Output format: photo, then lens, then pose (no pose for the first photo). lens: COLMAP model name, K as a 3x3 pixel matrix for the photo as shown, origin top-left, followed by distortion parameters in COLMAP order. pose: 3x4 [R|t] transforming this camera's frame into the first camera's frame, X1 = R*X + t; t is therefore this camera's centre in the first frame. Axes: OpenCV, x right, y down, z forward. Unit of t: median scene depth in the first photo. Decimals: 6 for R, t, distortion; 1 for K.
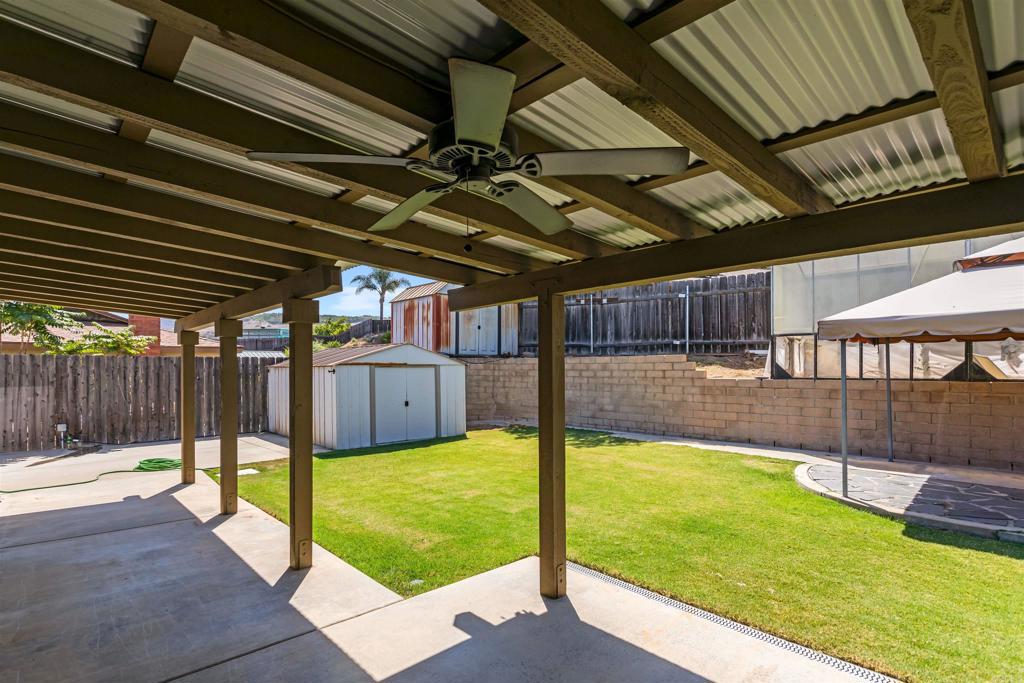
lens RADIAL K [[500.3, 0, 512.2], [0, 500.3, 368.7], [0, 0, 1]] dist [0.001520, 0.000217]
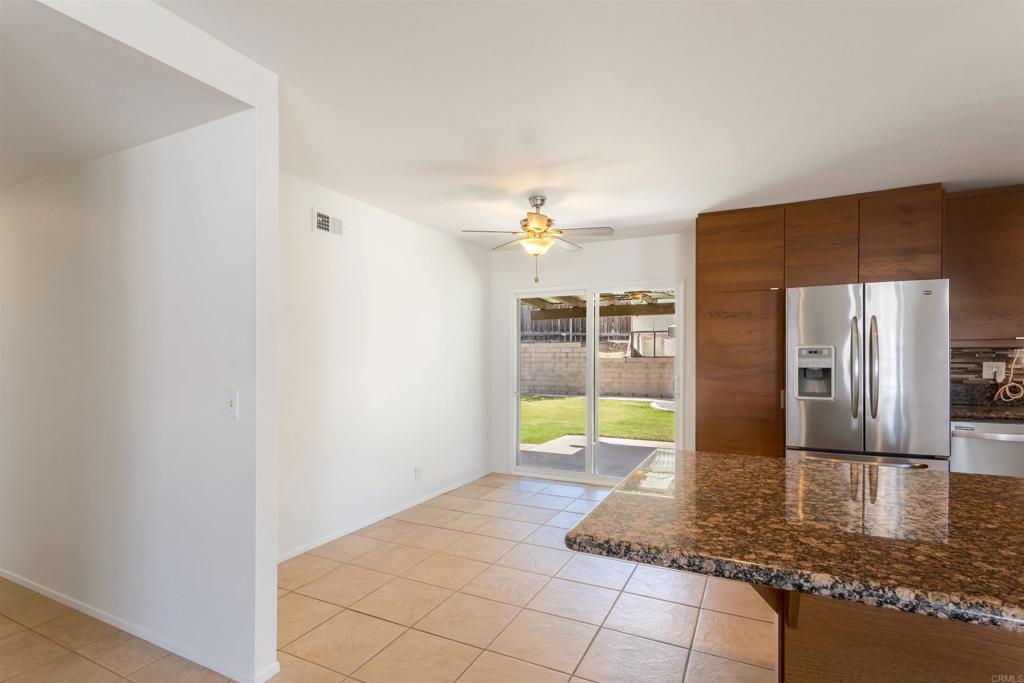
lens RADIAL K [[498.9, 0, 512.0], [0, 498.9, 353.1], [0, 0, 1]] dist [0.000194, 0.000017]
pose [[0.938621, 0.003705, 0.344930, -0.414584], [-0.002326, 0.999988, -0.004410, 0.012607], [-0.344942, 0.003337, 0.938618, -0.424096]]
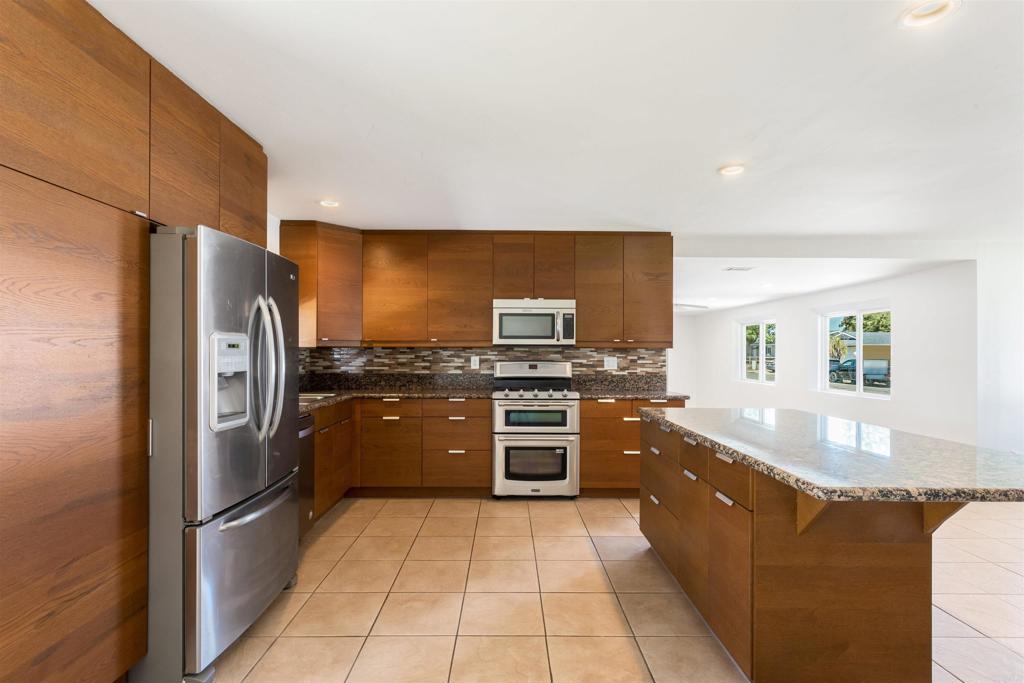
lens RADIAL K [[492.1, 0, 505.3], [0, 492.1, 344.3], [0, 0, 1]] dist [0.003622, 0.000510]
pose [[-0.717168, 0.011224, 0.696810, -0.319520], [-0.004039, 0.999787, -0.020262, 0.013079], [-0.696889, -0.017345, -0.716969, -0.096694]]
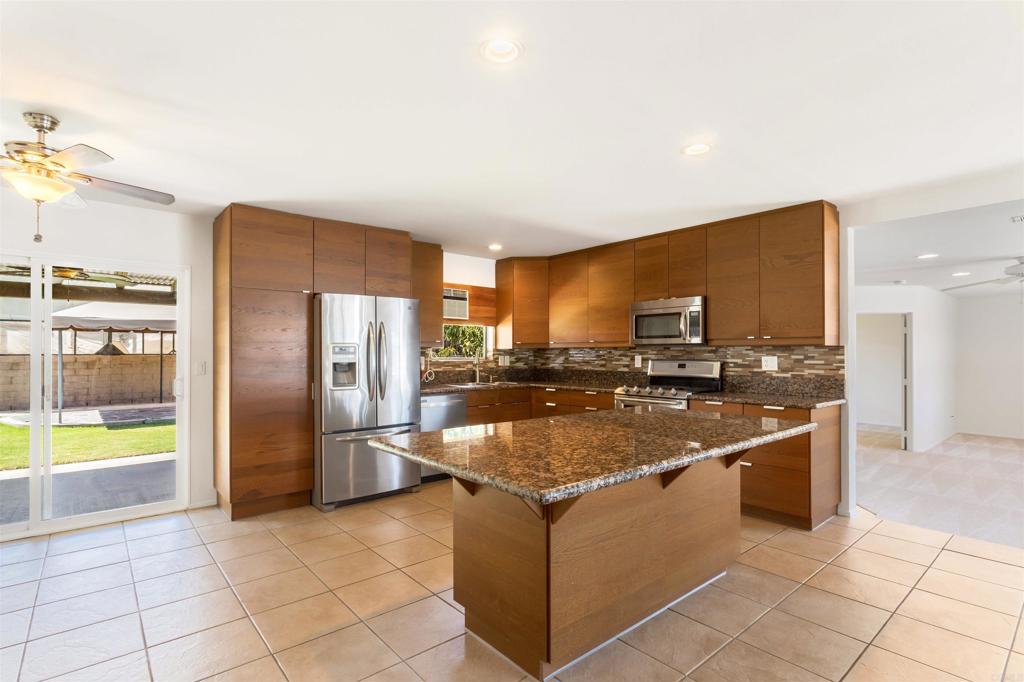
lens RADIAL K [[492.1, 0, 505.3], [0, 492.1, 343.8], [0, 0, 1]] dist [0.003622, 0.000510]
pose [[0.062043, 0.019992, 0.997873, -0.498590], [-0.000705, 0.999800, -0.019986, 0.013363], [-0.998073, 0.000537, 0.062044, -0.327727]]
